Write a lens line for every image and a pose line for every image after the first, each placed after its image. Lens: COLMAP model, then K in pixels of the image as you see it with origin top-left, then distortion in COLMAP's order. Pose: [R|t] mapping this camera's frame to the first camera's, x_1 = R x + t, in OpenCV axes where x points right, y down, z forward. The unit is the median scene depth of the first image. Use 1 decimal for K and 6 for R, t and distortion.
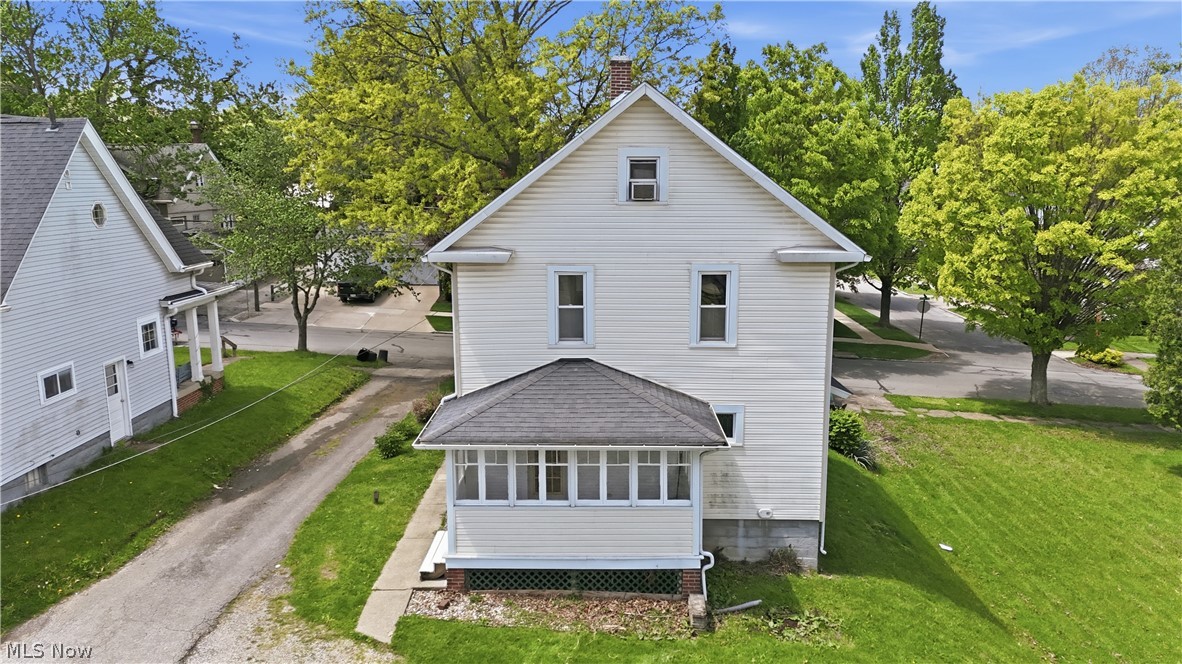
lens RADIAL K [[846.1, 0, 591.0], [0, 846.1, 332.0], [0, 0, 1]] dist [0.083671, -0.118244]
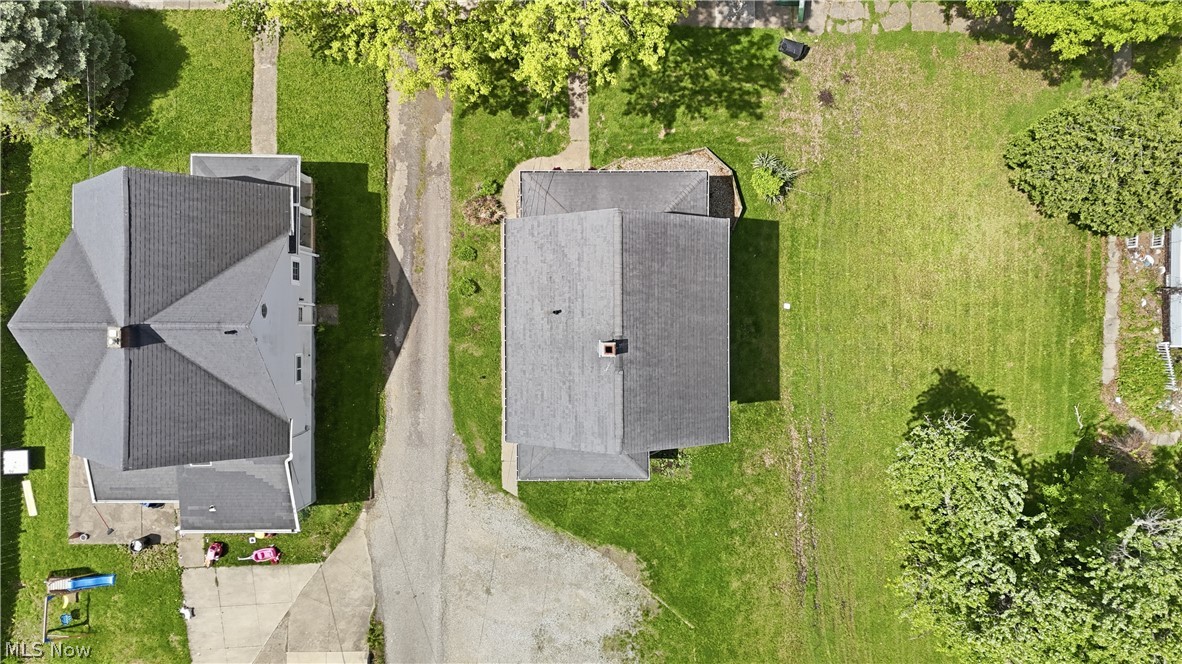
lens RADIAL K [[846.1, 0, 591.0], [0, 846.1, 332.0], [0, 0, 1]] dist [0.083671, -0.118244]
pose [[0.999853, -0.010677, 0.013451, -0.025184], [-0.011364, 0.175897, 0.984343, -2.023415], [-0.012876, -0.984351, 0.175750, 0.867719]]
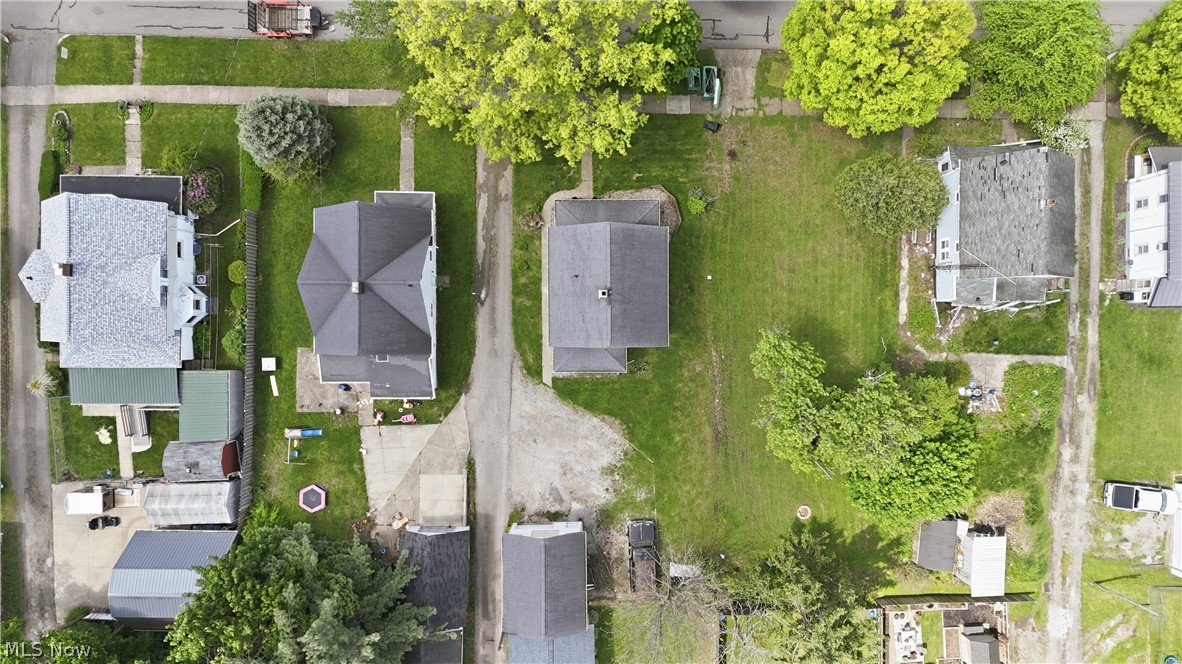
lens RADIAL K [[846.1, 0, 591.0], [0, 846.1, 332.0], [0, 0, 1]] dist [0.083671, -0.118244]
pose [[0.999772, -0.012257, 0.017484, -0.078841], [-0.015059, 0.175780, 0.984314, -3.626643], [-0.015138, -0.984353, 0.175555, 0.391306]]
